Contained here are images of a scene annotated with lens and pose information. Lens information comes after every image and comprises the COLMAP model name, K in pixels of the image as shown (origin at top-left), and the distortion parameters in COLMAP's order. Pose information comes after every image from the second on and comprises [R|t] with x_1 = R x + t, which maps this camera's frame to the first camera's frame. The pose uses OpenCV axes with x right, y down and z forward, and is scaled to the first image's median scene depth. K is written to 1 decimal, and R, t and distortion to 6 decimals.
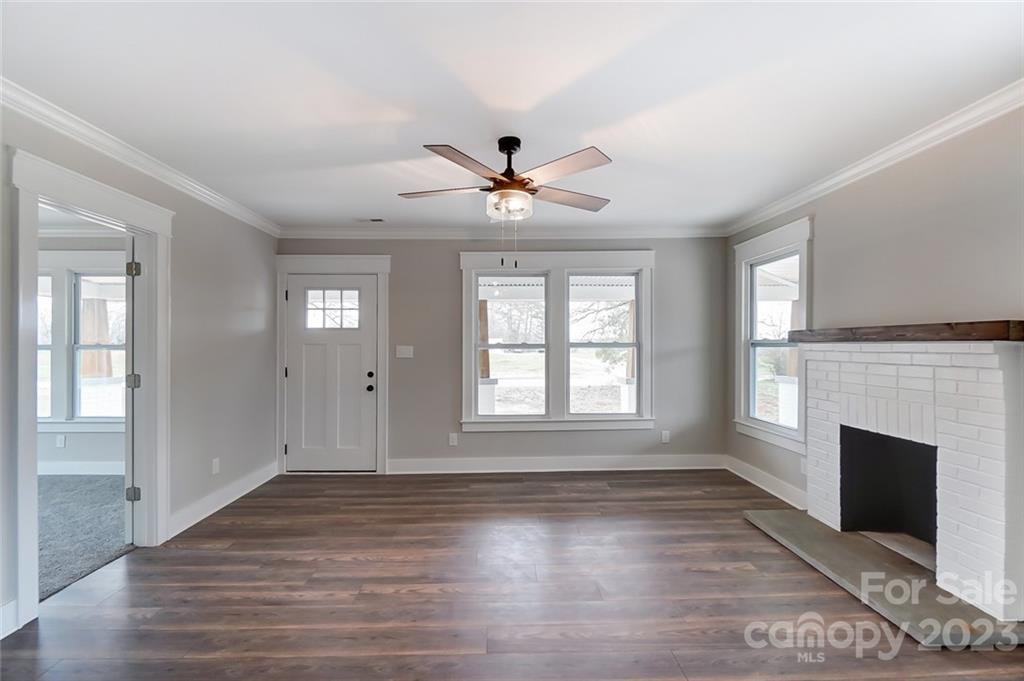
lens RADIAL K [[447.8, 0, 514.2], [0, 447.8, 339.9], [0, 0, 1]] dist [-0.025140, 0.005784]
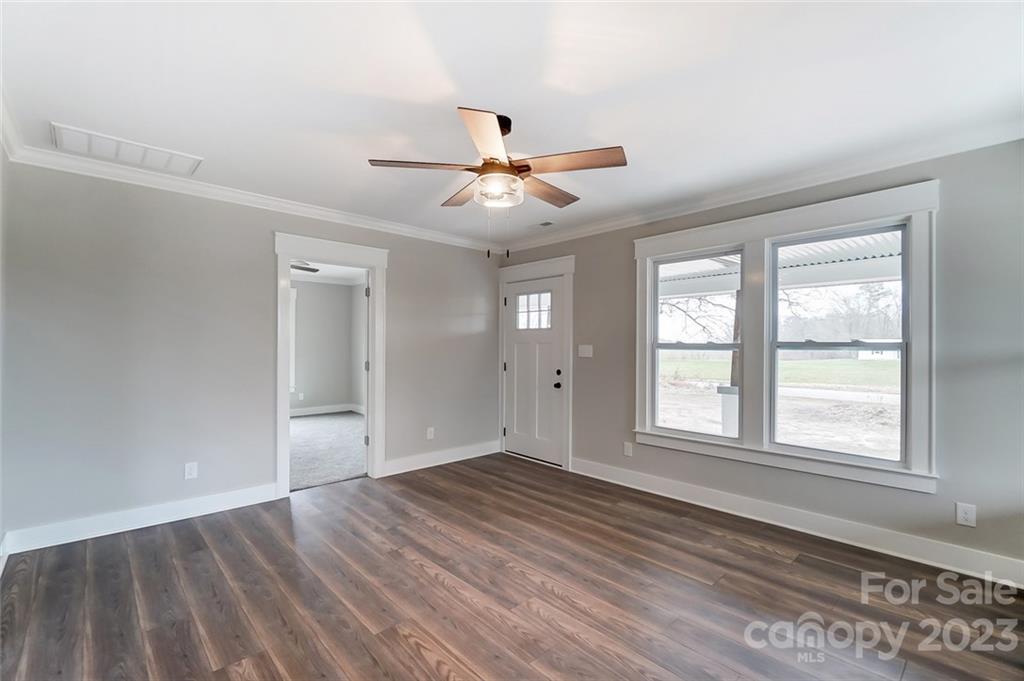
lens RADIAL K [[447.8, 0, 509.4], [0, 447.8, 343.1], [0, 0, 1]] dist [-0.025140, 0.005784]
pose [[0.653989, 0.003380, -0.756496, 0.411853], [0.001635, 0.999981, 0.005881, 0.003107], [0.756502, -0.005083, 0.653971, 0.243142]]
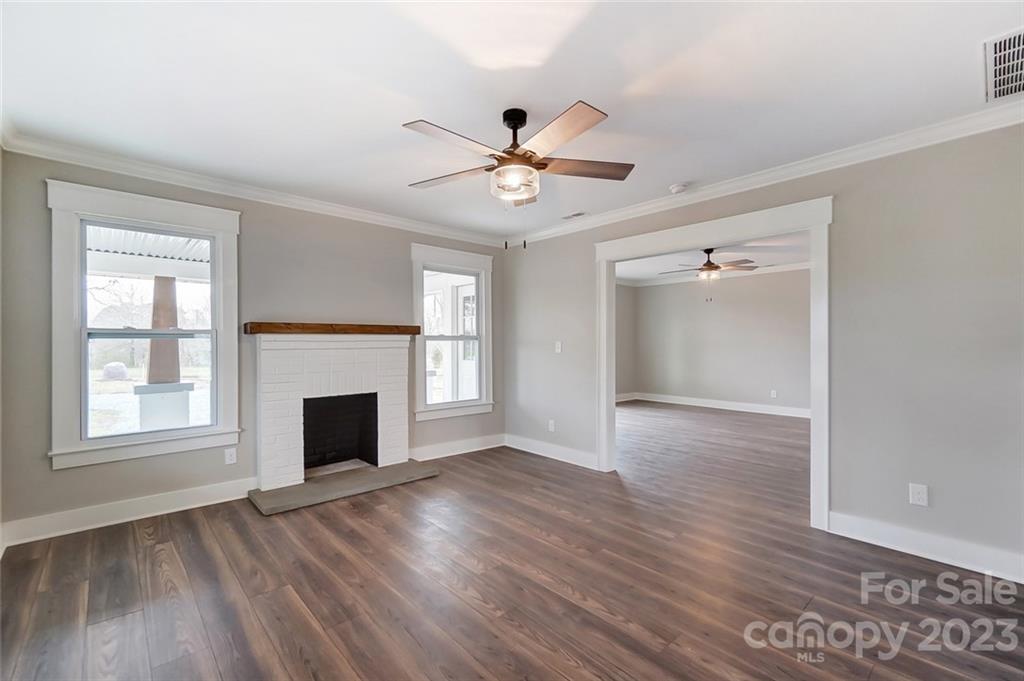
lens RADIAL K [[447.8, 0, 507.9], [0, 447.8, 348.0], [0, 0, 1]] dist [-0.025140, 0.005784]
pose [[-0.636440, -0.016603, 0.771148, -0.418901], [-0.007085, 0.999852, 0.015679, 0.016063], [-0.771294, 0.004516, -0.636463, 0.938284]]
